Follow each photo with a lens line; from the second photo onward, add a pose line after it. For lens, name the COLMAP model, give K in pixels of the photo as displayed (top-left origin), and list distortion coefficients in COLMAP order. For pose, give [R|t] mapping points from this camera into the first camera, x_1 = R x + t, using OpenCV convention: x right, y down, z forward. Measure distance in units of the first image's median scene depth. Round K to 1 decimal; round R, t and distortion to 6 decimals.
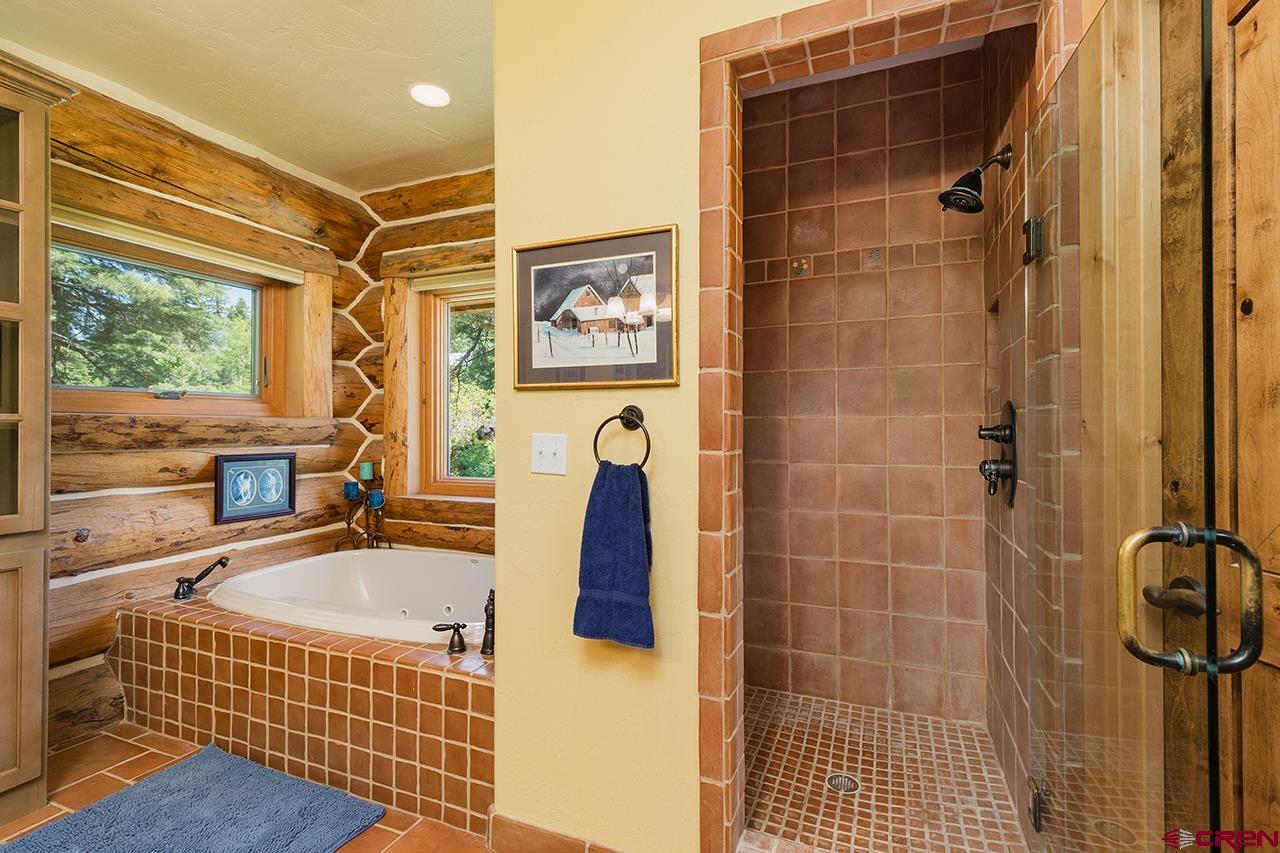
lens RADIAL K [[585.9, 0, 637.4], [0, 585.9, 428.0], [0, 0, 1]] dist [0.001275, 0.000323]
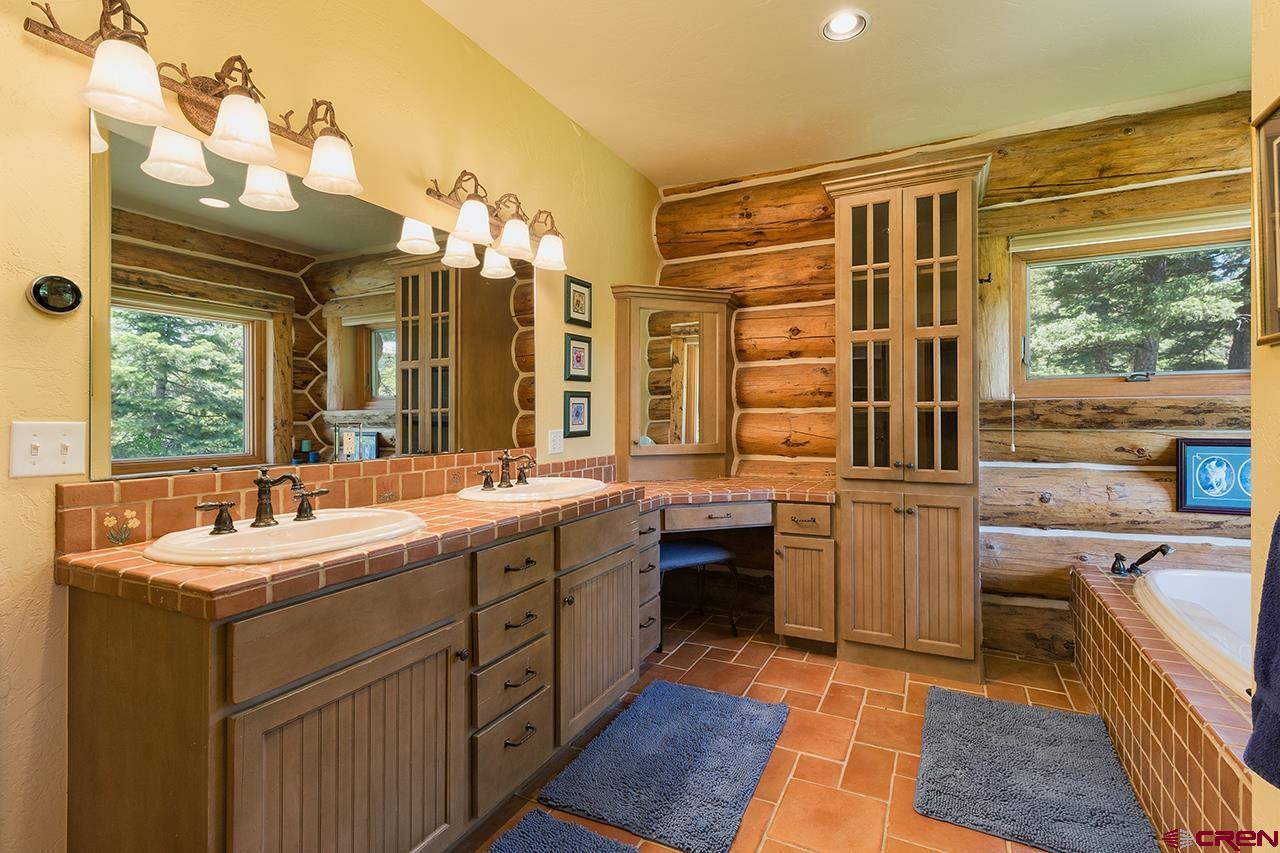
lens RADIAL K [[583.0, 0, 667.4], [0, 583.0, 416.5], [0, 0, 1]] dist [-0.000920, -0.000138]
pose [[-0.055179, 0.004448, -0.998467, 0.244826], [0.007163, 0.999966, 0.004059, 0.001973], [0.998451, -0.006928, -0.055209, 0.215350]]
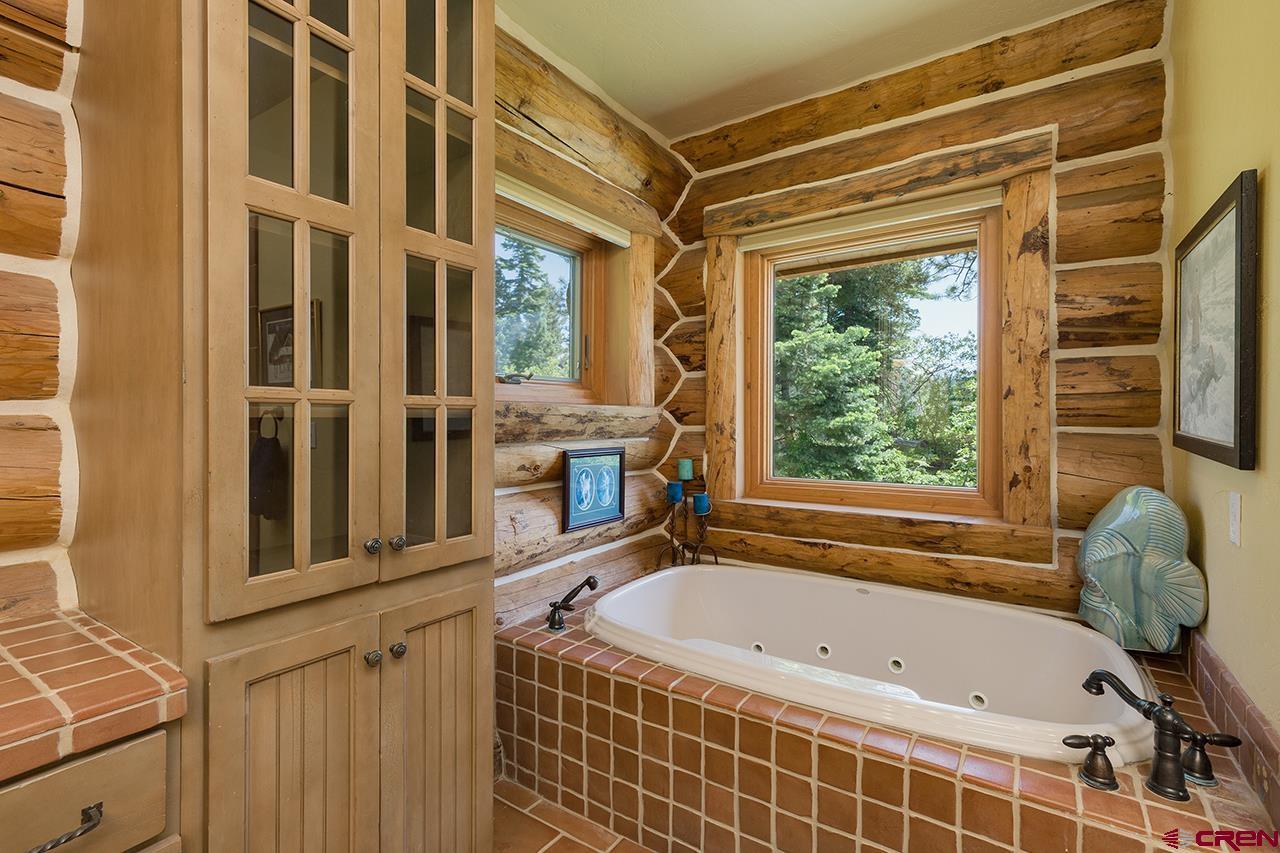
lens RADIAL K [[580.9, 0, 637.2], [0, 580.9, 423.0], [0, 0, 1]] dist [0.002177, -0.000280]
pose [[0.978185, -0.000213, -0.207738, -0.413622], [0.001458, 0.999982, 0.005841, 0.002717], [0.207732, -0.006017, 0.978167, 0.198314]]
